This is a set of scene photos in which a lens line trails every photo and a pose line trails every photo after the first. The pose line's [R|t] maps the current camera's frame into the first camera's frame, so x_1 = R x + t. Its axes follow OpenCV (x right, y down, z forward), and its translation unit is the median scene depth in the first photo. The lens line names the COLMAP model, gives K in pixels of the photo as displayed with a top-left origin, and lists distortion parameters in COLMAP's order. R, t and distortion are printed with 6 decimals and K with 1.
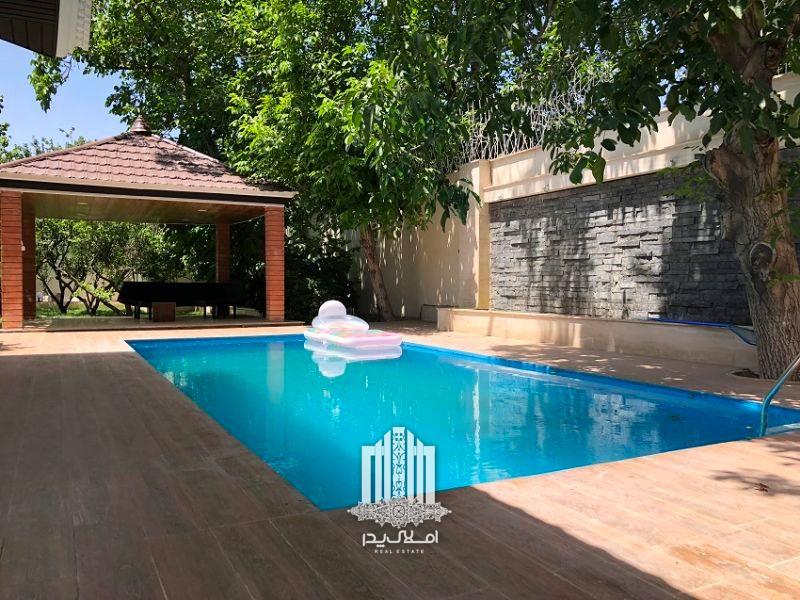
lens RADIAL K [[651.3, 0, 404.2], [0, 651.3, 294.3], [0, 0, 1]] dist [0.044546, -0.039463]
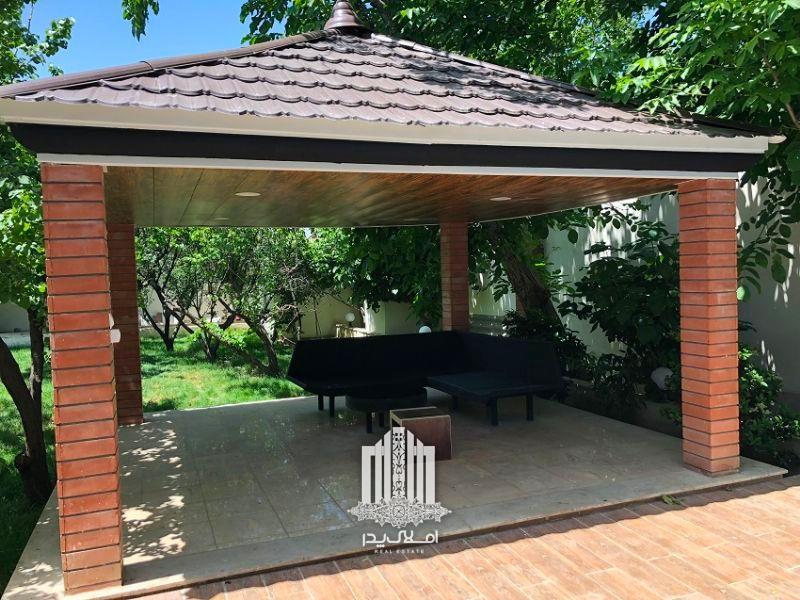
lens RADIAL K [[651.3, 0, 404.2], [0, 651.3, 294.3], [0, 0, 1]] dist [0.044546, -0.039463]
pose [[0.993395, -0.029848, -0.110793, -0.400030], [0.033005, 0.999097, 0.026770, -0.096567], [0.109894, -0.030250, 0.993483, 0.693590]]
